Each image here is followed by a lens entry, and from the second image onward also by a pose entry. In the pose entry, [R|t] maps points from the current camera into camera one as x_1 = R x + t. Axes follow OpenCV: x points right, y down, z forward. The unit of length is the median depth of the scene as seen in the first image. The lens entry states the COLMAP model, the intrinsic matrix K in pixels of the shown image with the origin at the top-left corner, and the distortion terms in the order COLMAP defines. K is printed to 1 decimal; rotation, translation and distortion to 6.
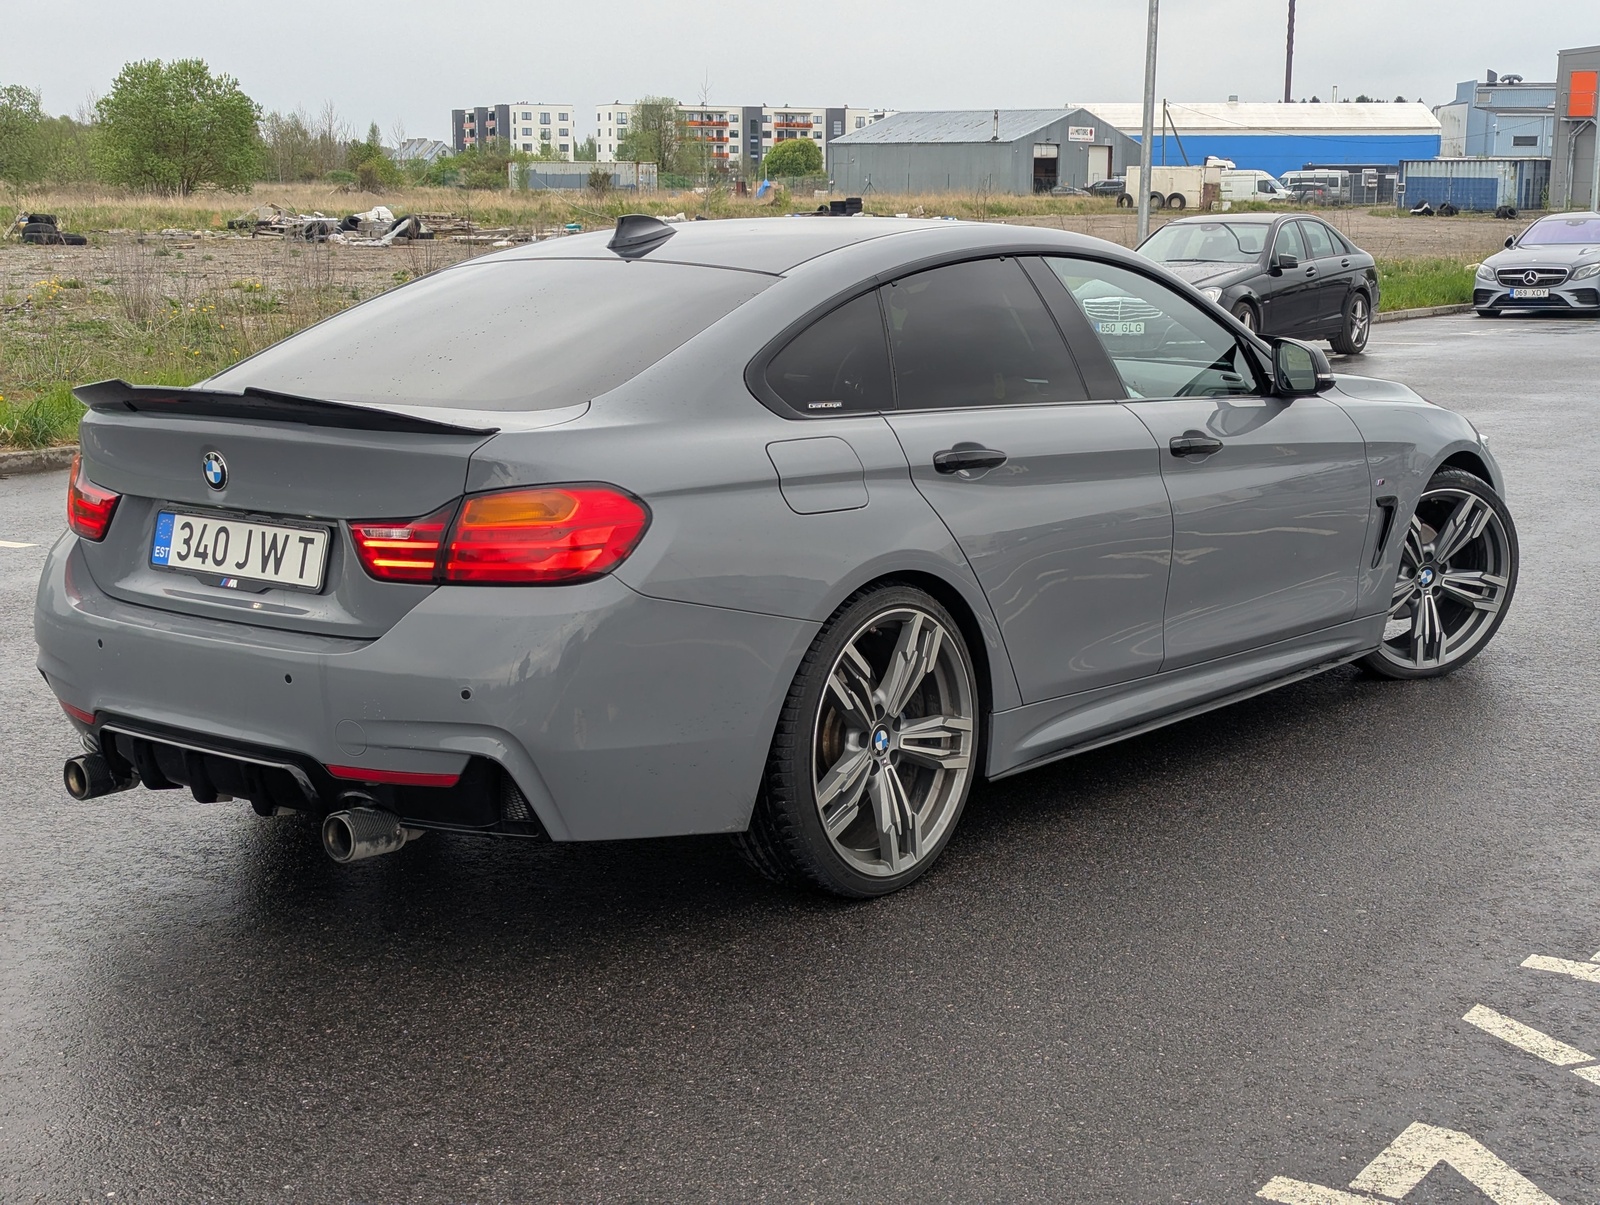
lens RADIAL K [[2239.1, 0, 800.0], [0, 2239.1, 602.5], [0, 0, 1]] dist [0.197649, -0.654102]
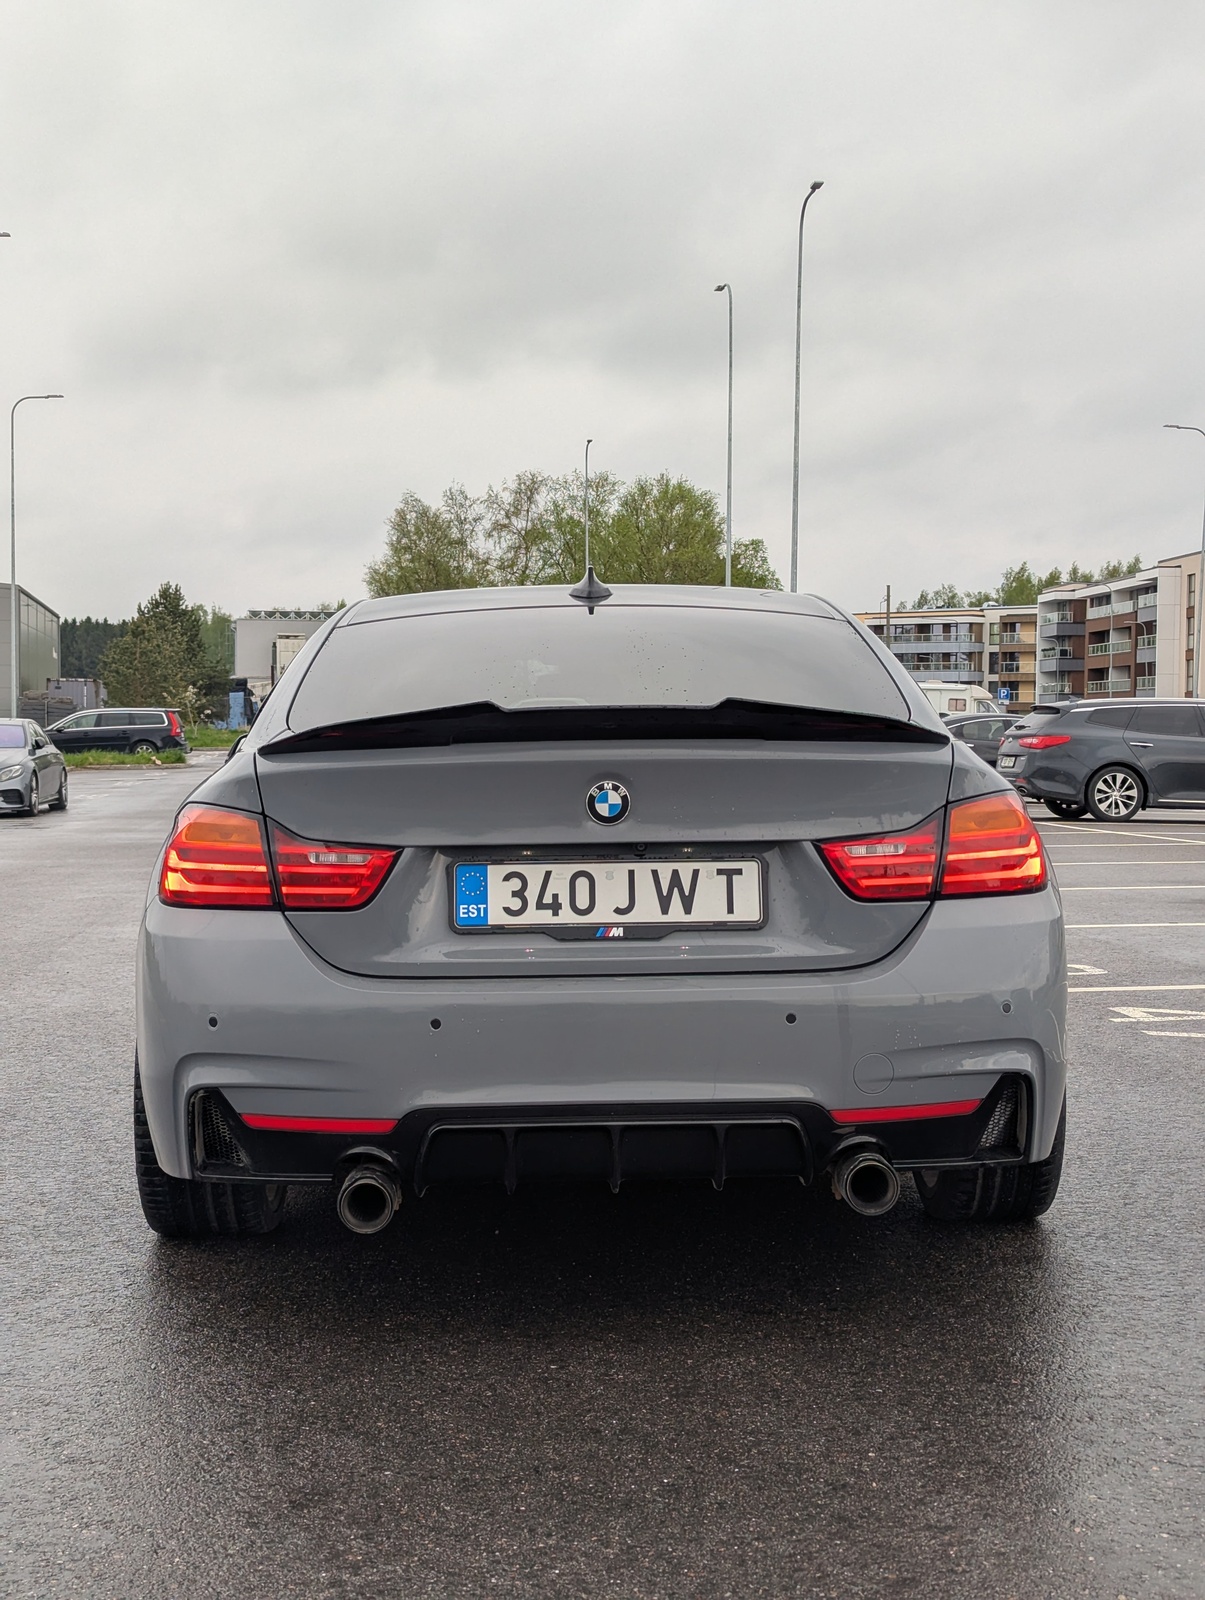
lens RADIAL K [[2239.1, 0, 602.5], [0, 2239.1, 800.0], [0, 0, 1]] dist [0.197649, -0.654102]
pose [[0.740070, -0.016563, 0.672326, -0.839783], [0.116514, 0.987737, -0.103921, 0.030580], [-0.662360, 0.155245, 0.732925, 0.364213]]
